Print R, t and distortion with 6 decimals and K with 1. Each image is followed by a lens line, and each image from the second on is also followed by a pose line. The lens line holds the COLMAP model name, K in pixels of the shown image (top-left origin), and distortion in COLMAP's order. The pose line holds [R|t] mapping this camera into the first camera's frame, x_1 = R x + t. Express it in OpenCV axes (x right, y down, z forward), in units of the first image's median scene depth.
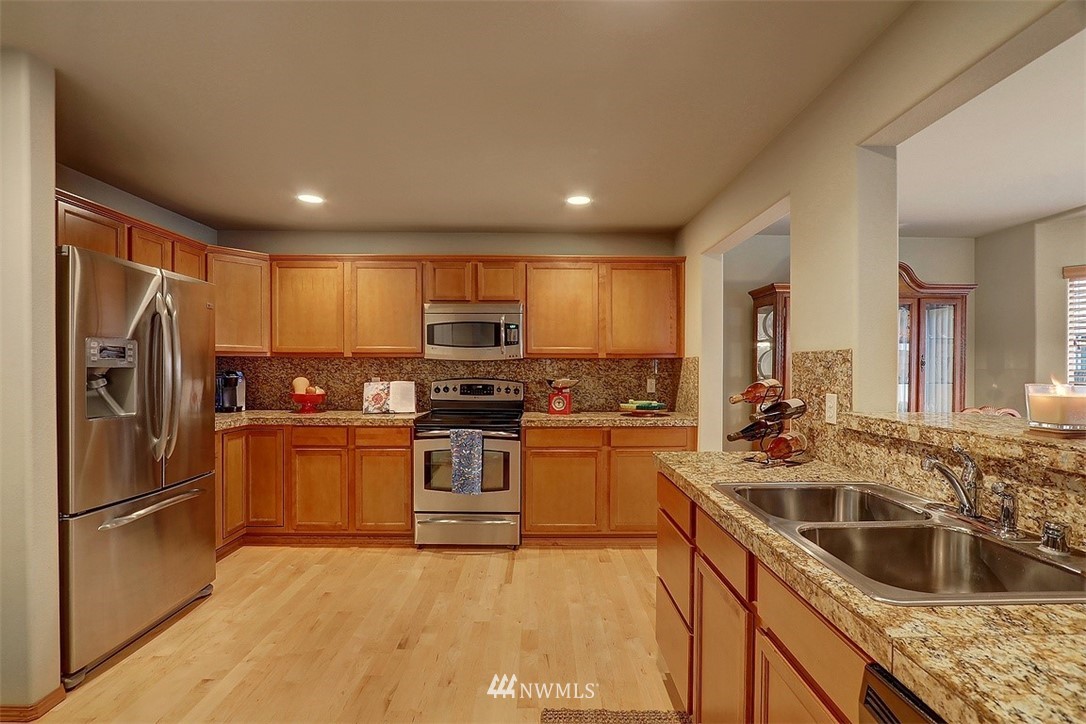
lens RADIAL K [[498.4, 0, 546.6], [0, 498.4, 369.9], [0, 0, 1]] dist [-0.016667, 0.001353]
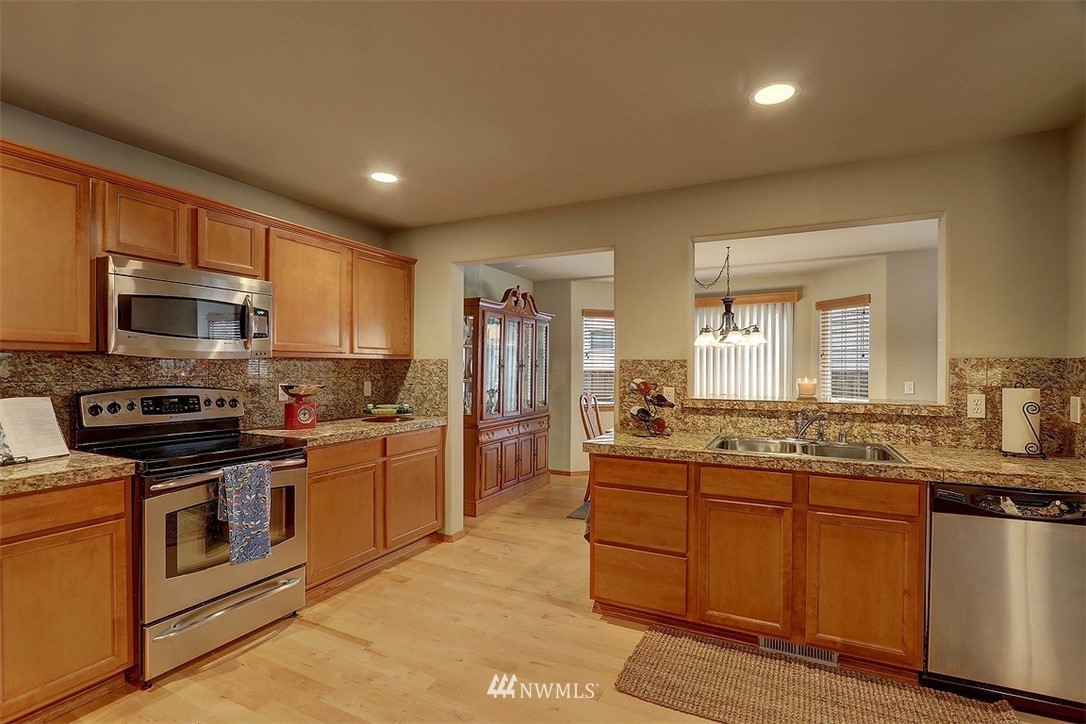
lens RADIAL K [[498.4, 0, 545.7], [0, 498.4, 370.7], [0, 0, 1]] dist [-0.016667, 0.001353]
pose [[0.456611, -0.005342, 0.889650, -0.504154], [0.001041, 0.999984, 0.005470, -0.006670], [-0.889666, -0.001572, 0.456610, 0.307625]]
